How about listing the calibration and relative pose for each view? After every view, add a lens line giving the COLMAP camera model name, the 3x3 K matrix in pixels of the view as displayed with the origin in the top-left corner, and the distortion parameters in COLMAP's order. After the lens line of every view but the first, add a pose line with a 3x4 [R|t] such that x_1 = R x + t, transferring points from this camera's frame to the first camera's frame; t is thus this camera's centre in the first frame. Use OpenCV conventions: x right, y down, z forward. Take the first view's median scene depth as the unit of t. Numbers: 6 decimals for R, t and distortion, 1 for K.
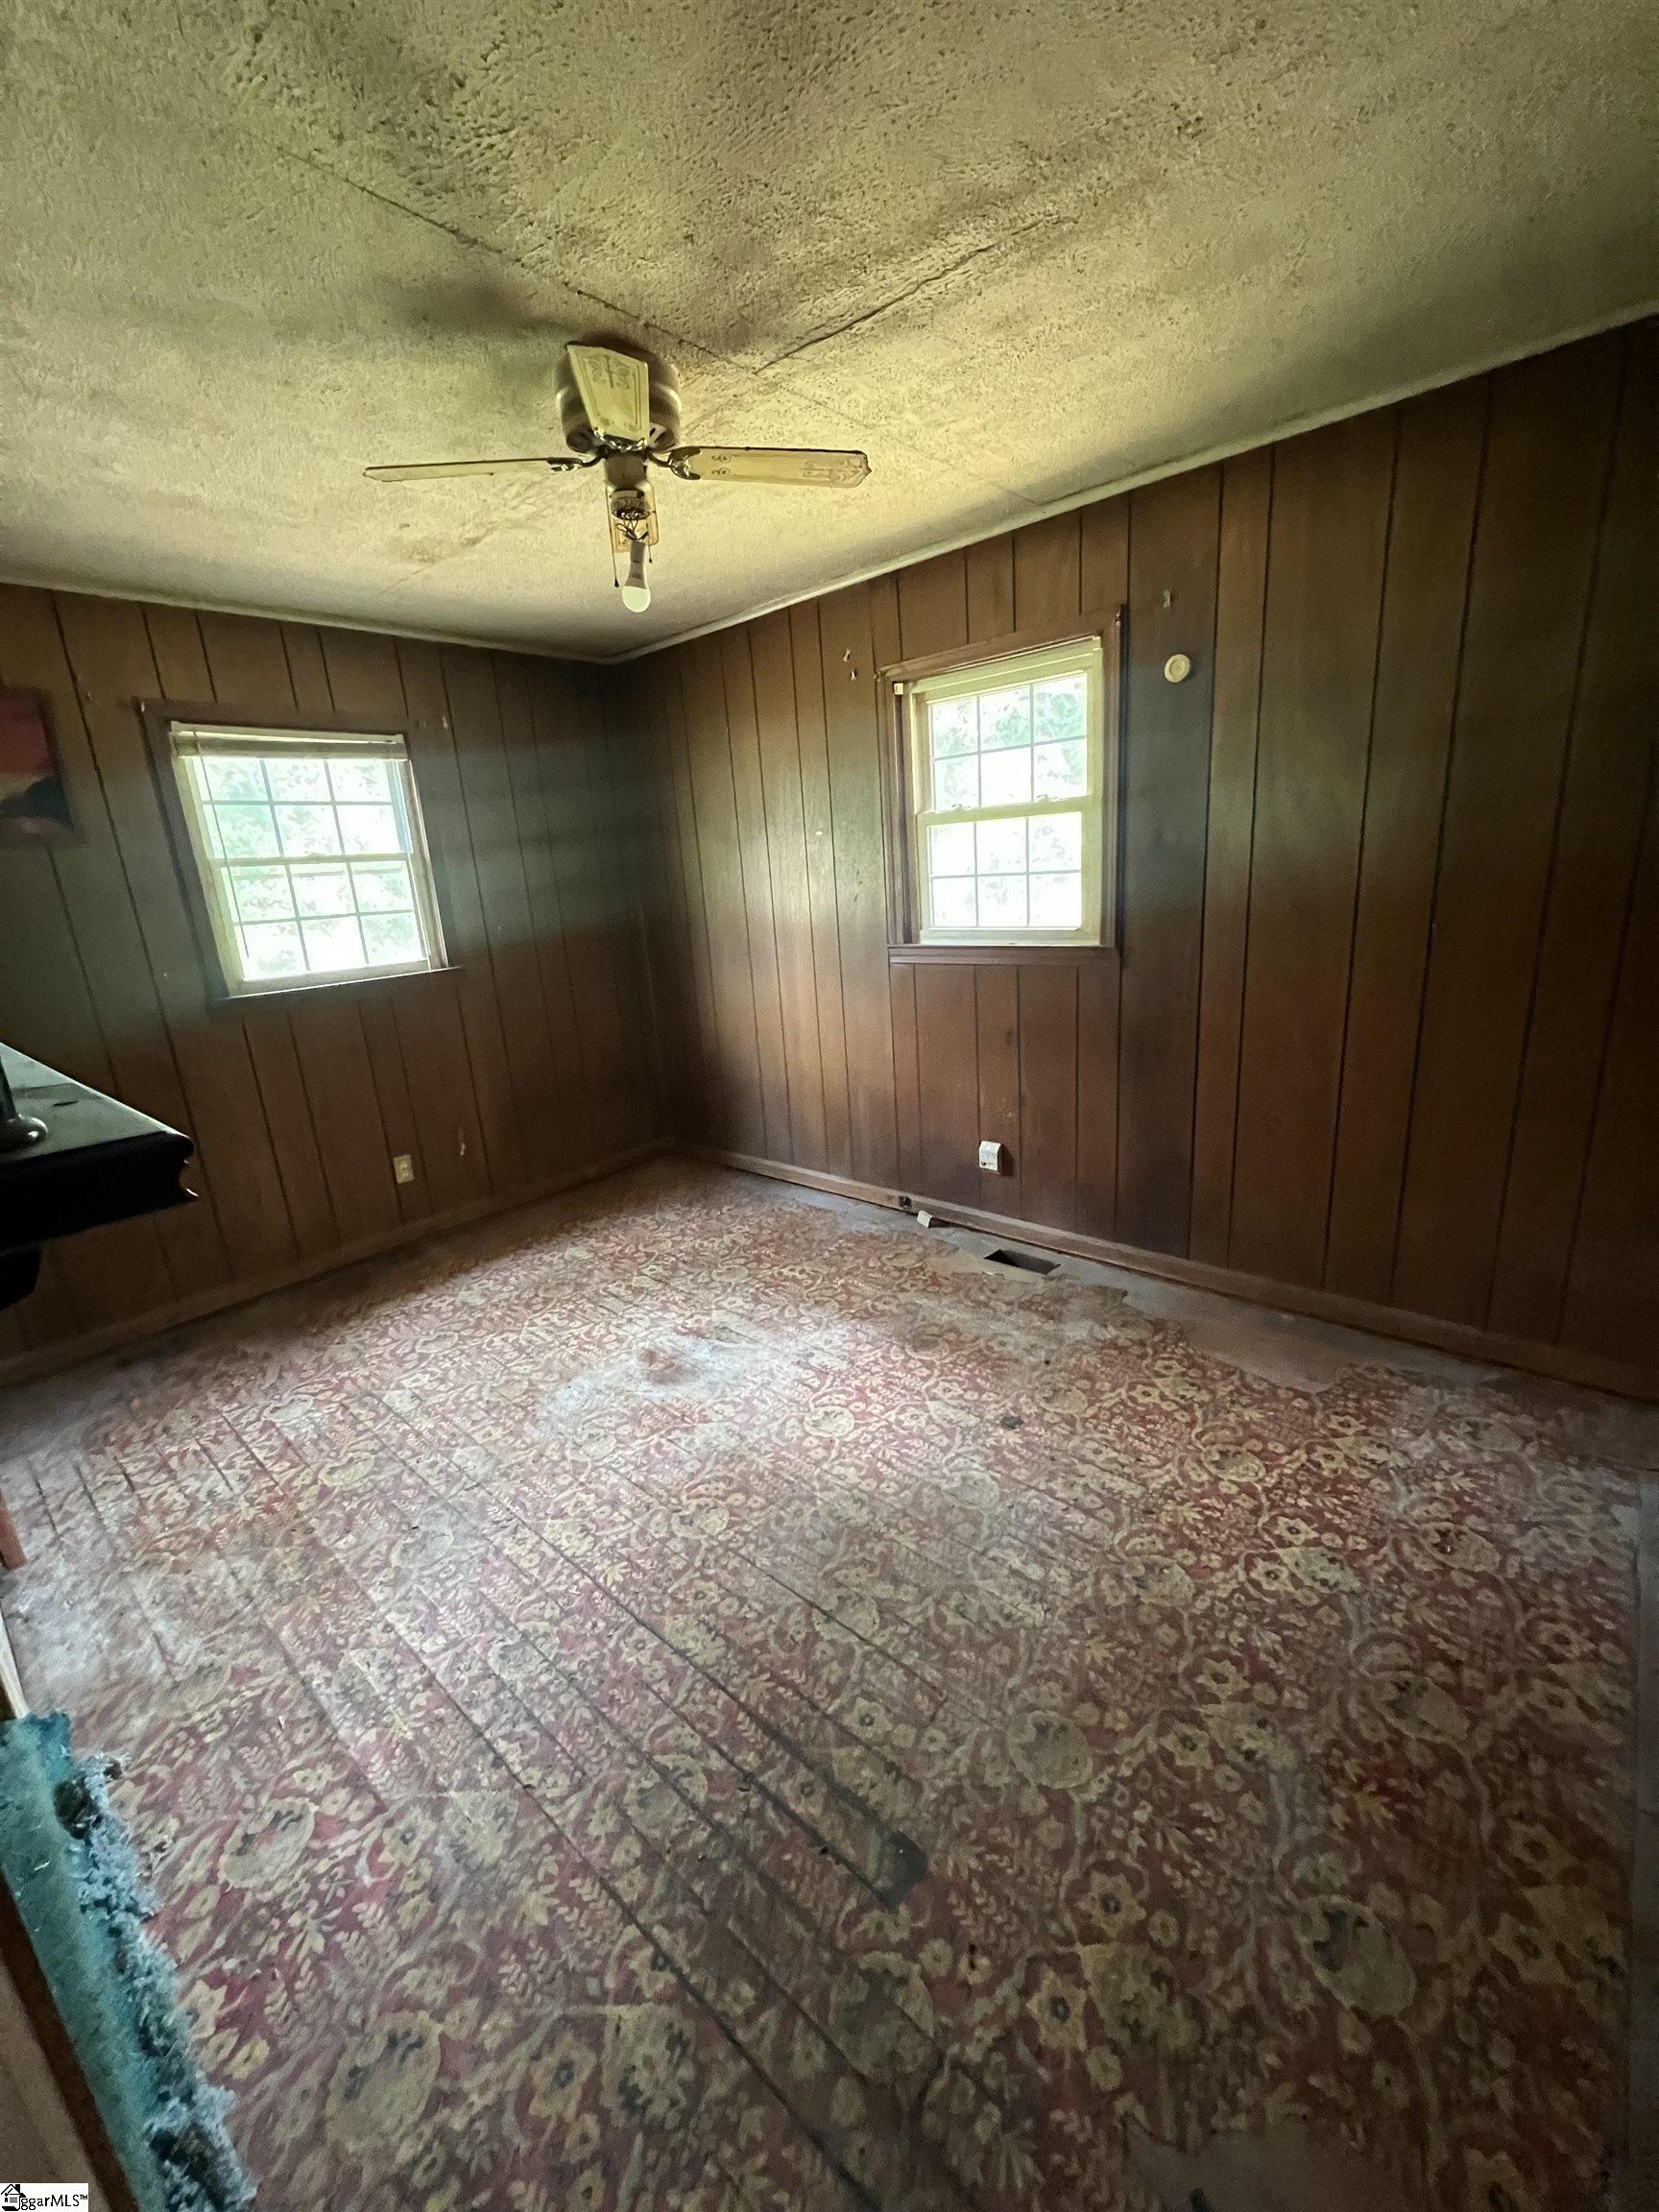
lens RADIAL K [[881.5, 0, 837.5], [0, 881.5, 1097.4], [0, 0, 1]] dist [-0.000724, -0.000129]
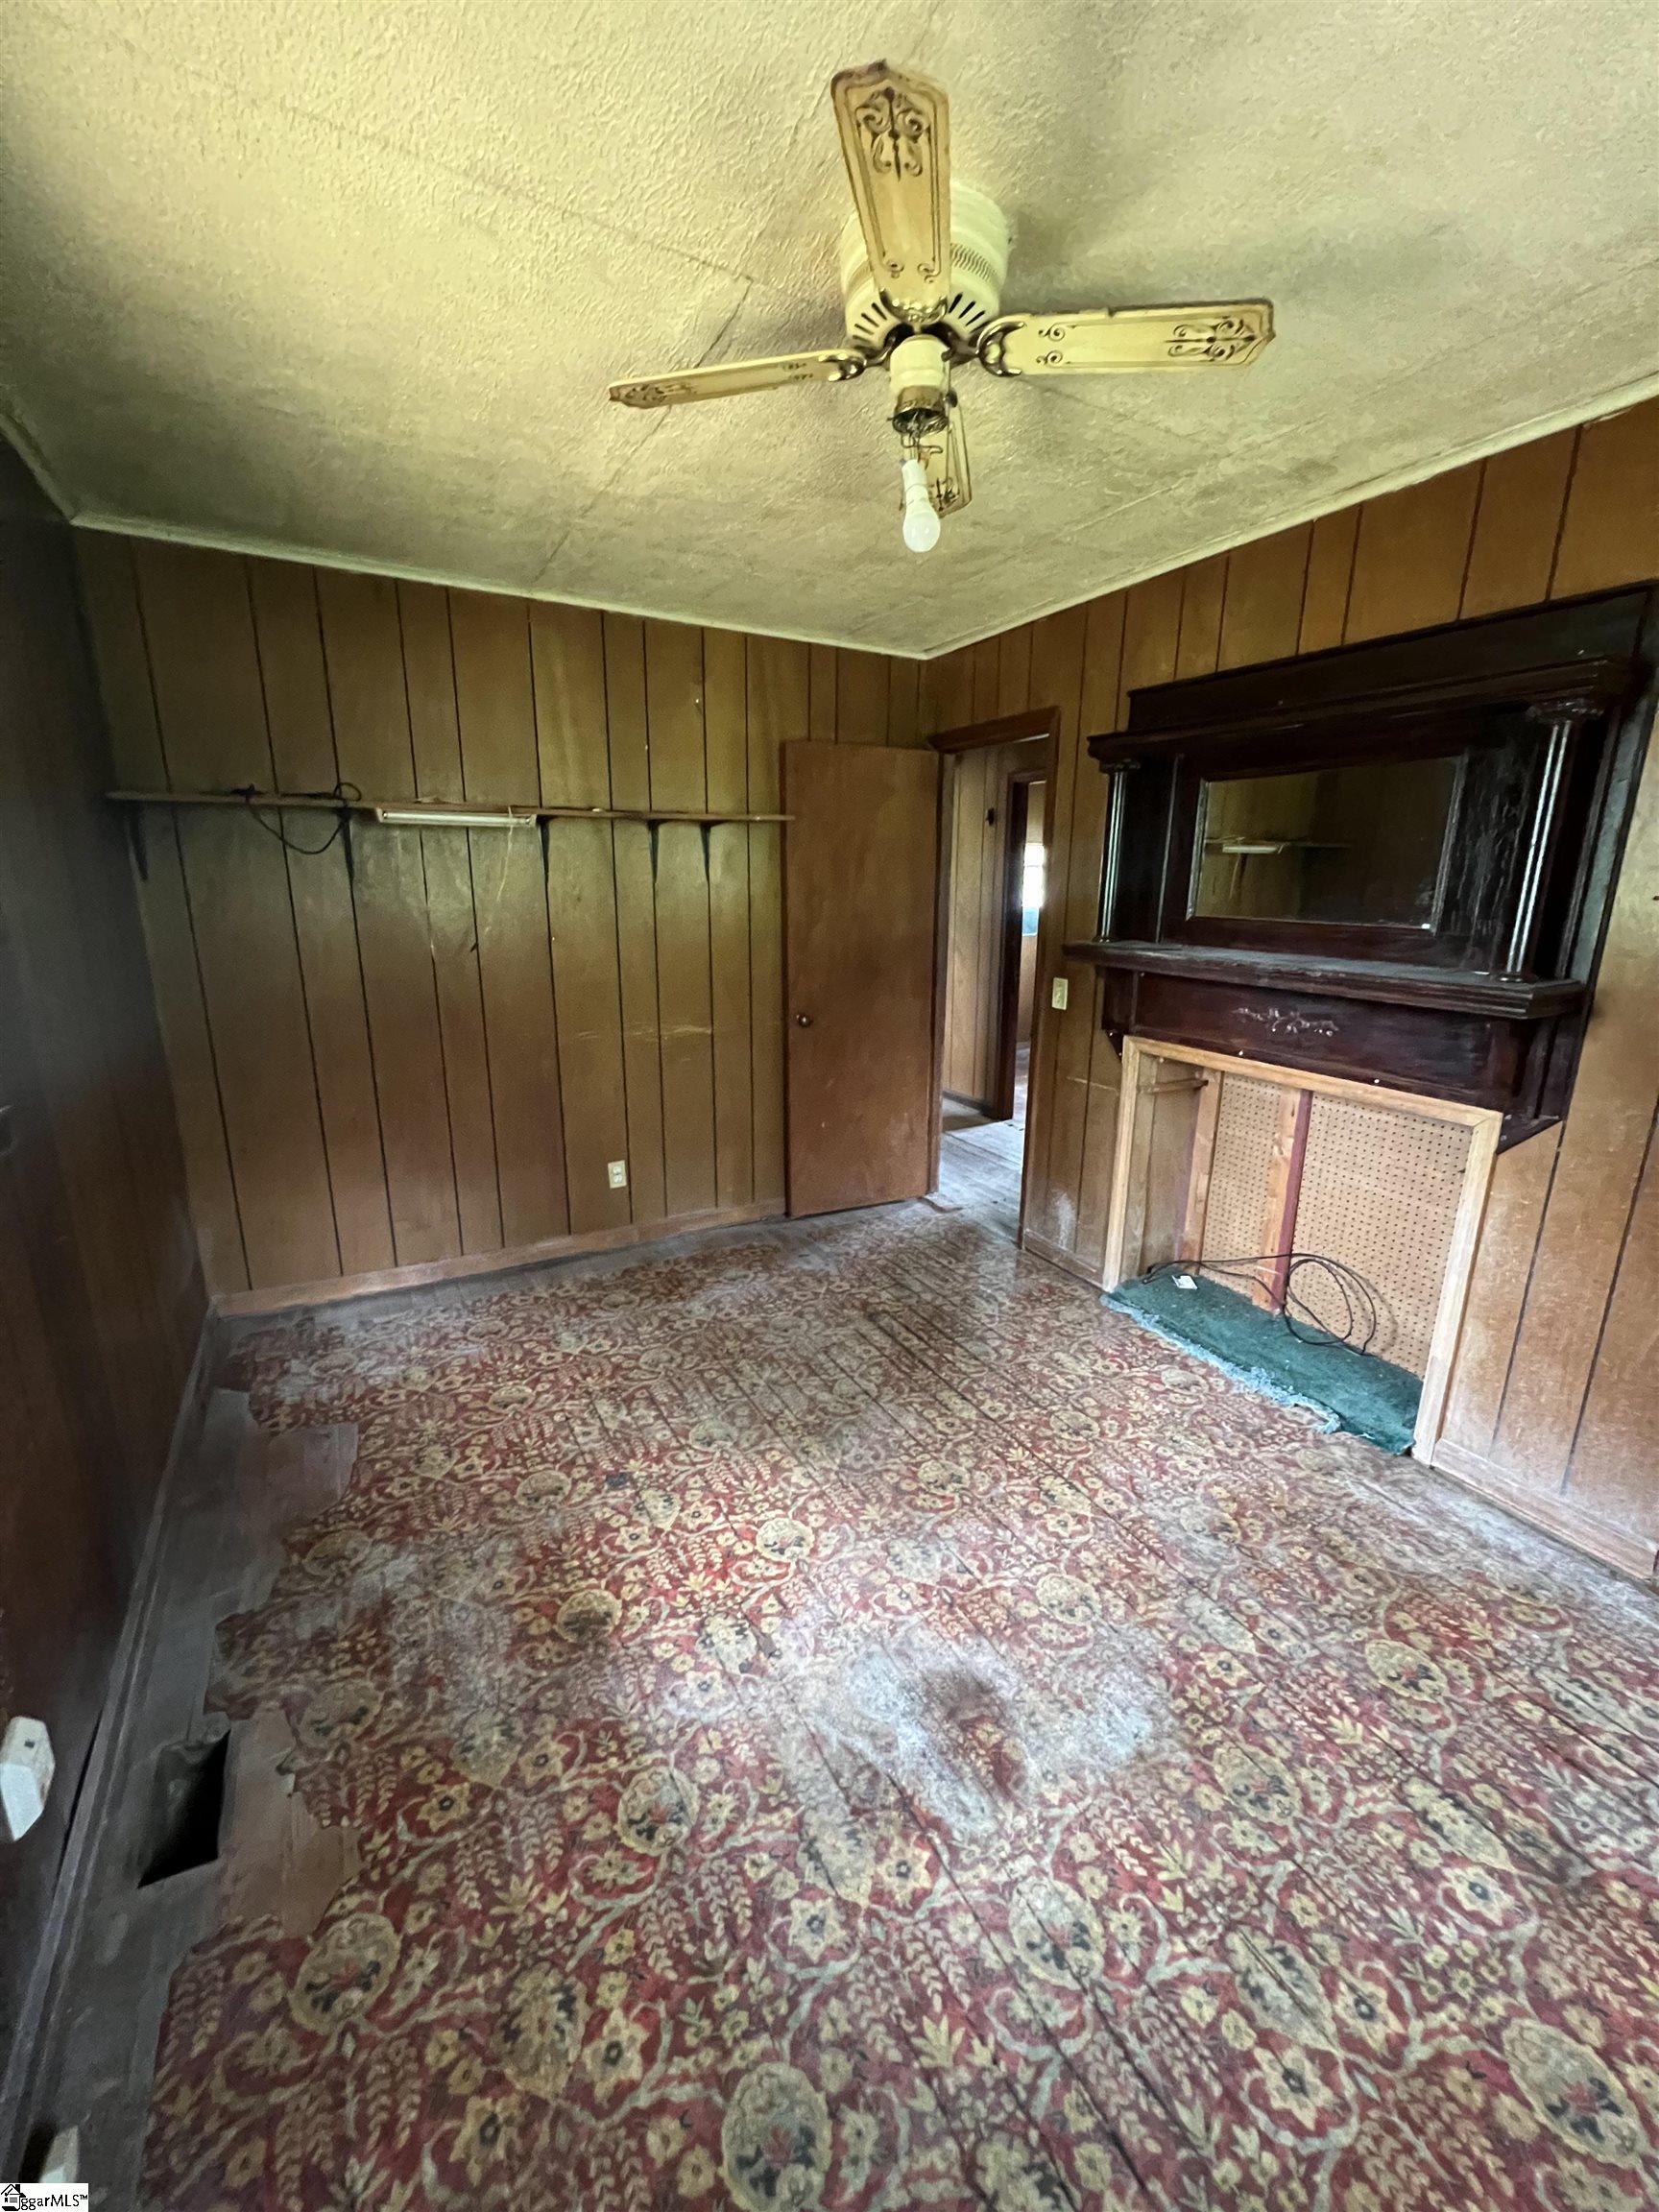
lens RADIAL K [[881.5, 0, 837.5], [0, 881.5, 1097.4], [0, 0, 1]] dist [-0.000724, -0.000129]
pose [[-0.941158, -0.021801, 0.337264, -0.332323], [0.140893, 0.881757, 0.450170, -0.384665], [-0.307199, 0.471200, -0.826801, 1.466081]]
